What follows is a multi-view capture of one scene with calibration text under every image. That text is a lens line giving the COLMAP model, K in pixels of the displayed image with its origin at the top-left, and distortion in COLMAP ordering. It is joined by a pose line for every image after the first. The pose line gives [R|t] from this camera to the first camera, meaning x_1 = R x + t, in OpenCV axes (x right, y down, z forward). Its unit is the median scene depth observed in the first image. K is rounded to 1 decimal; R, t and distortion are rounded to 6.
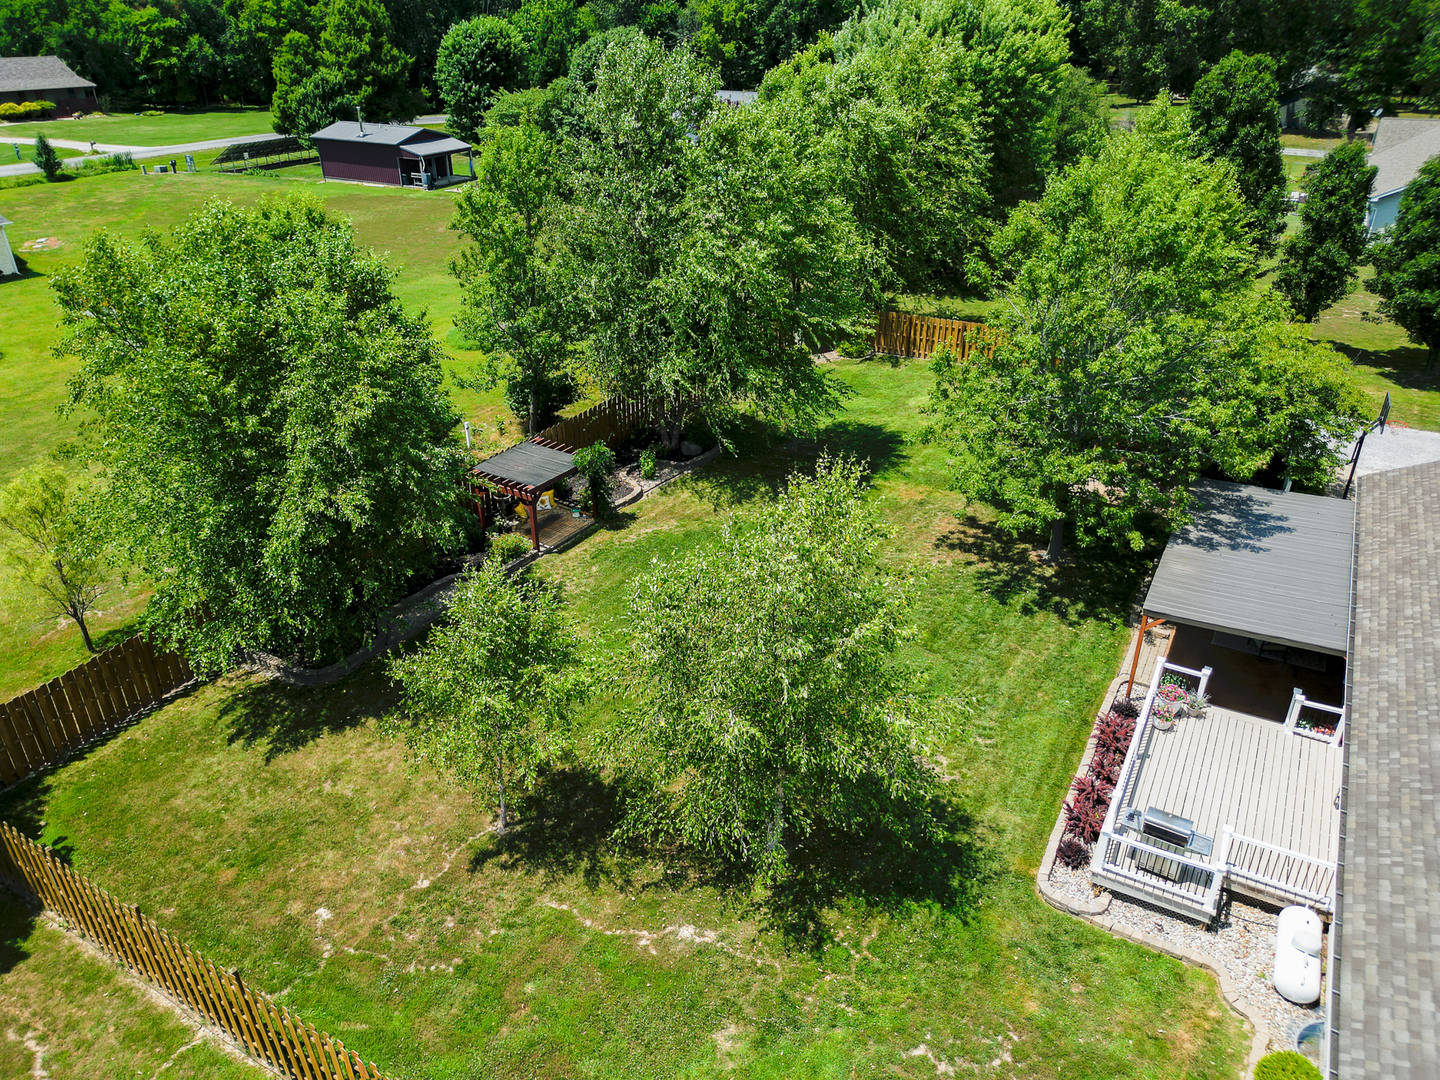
lens RADIAL K [[1010.3, 0, 720.0], [0, 1010.3, 540.0], [0, 0, 1]] dist [0.082575, -0.107579]
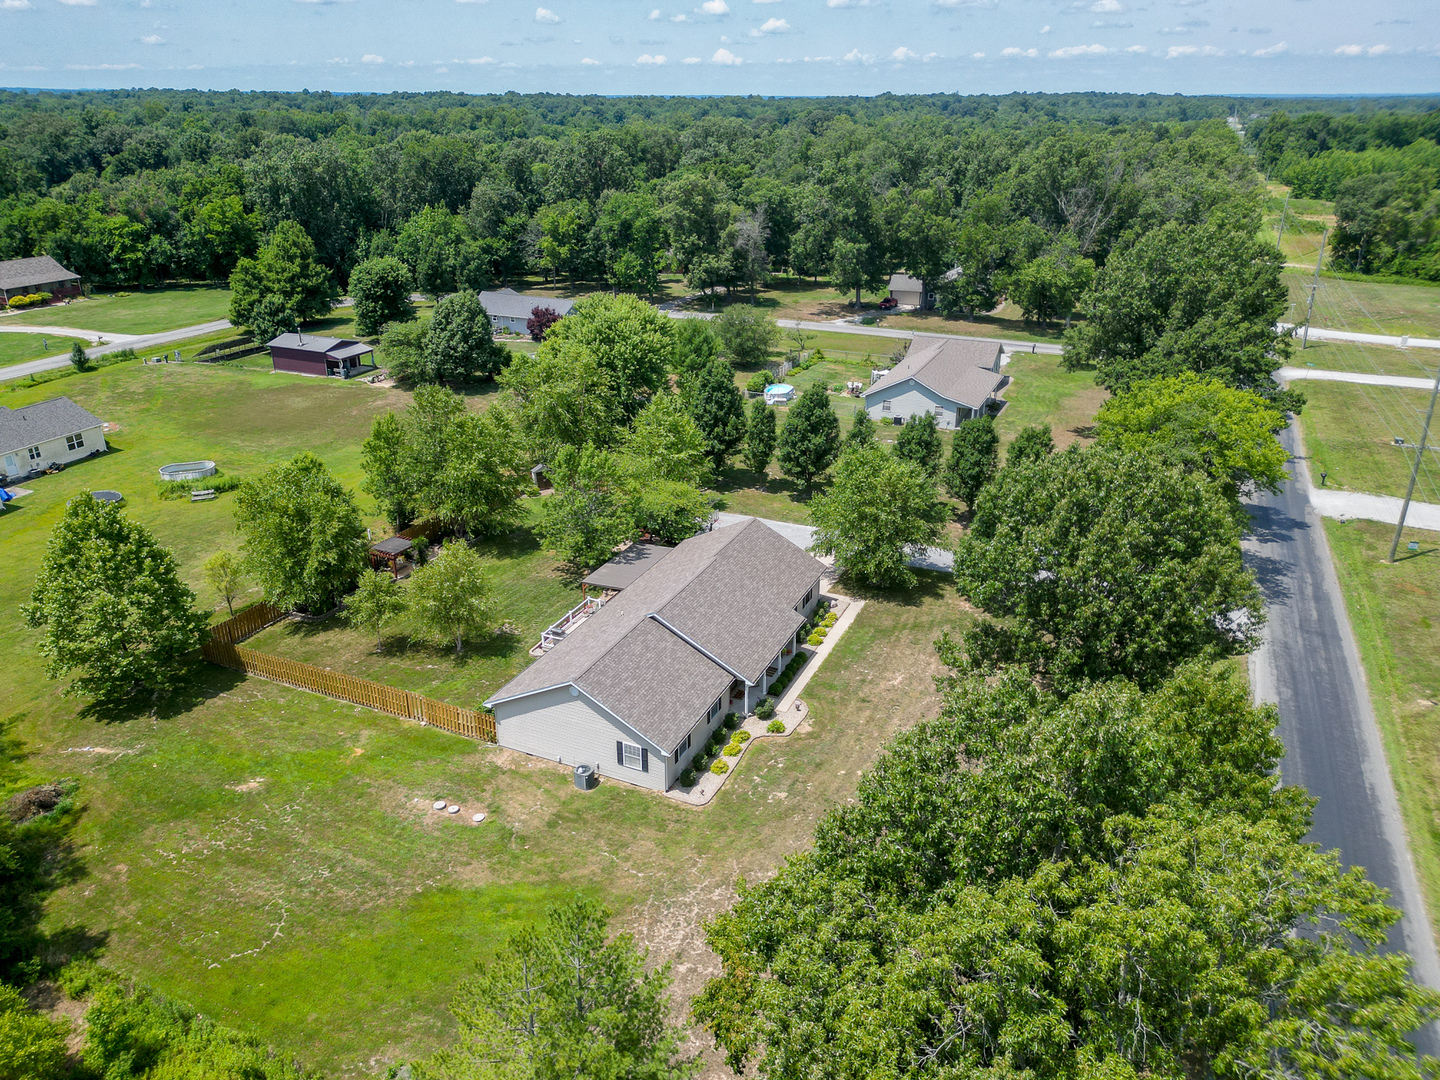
lens RADIAL K [[1010.3, 0, 720.0], [0, 1010.3, 540.0], [0, 0, 1]] dist [0.082575, -0.107579]
pose [[0.996082, -0.031705, 0.082556, 0.241452], [0.038507, 0.995877, -0.082141, 0.088763], [-0.079611, 0.084998, 0.993196, -0.928921]]
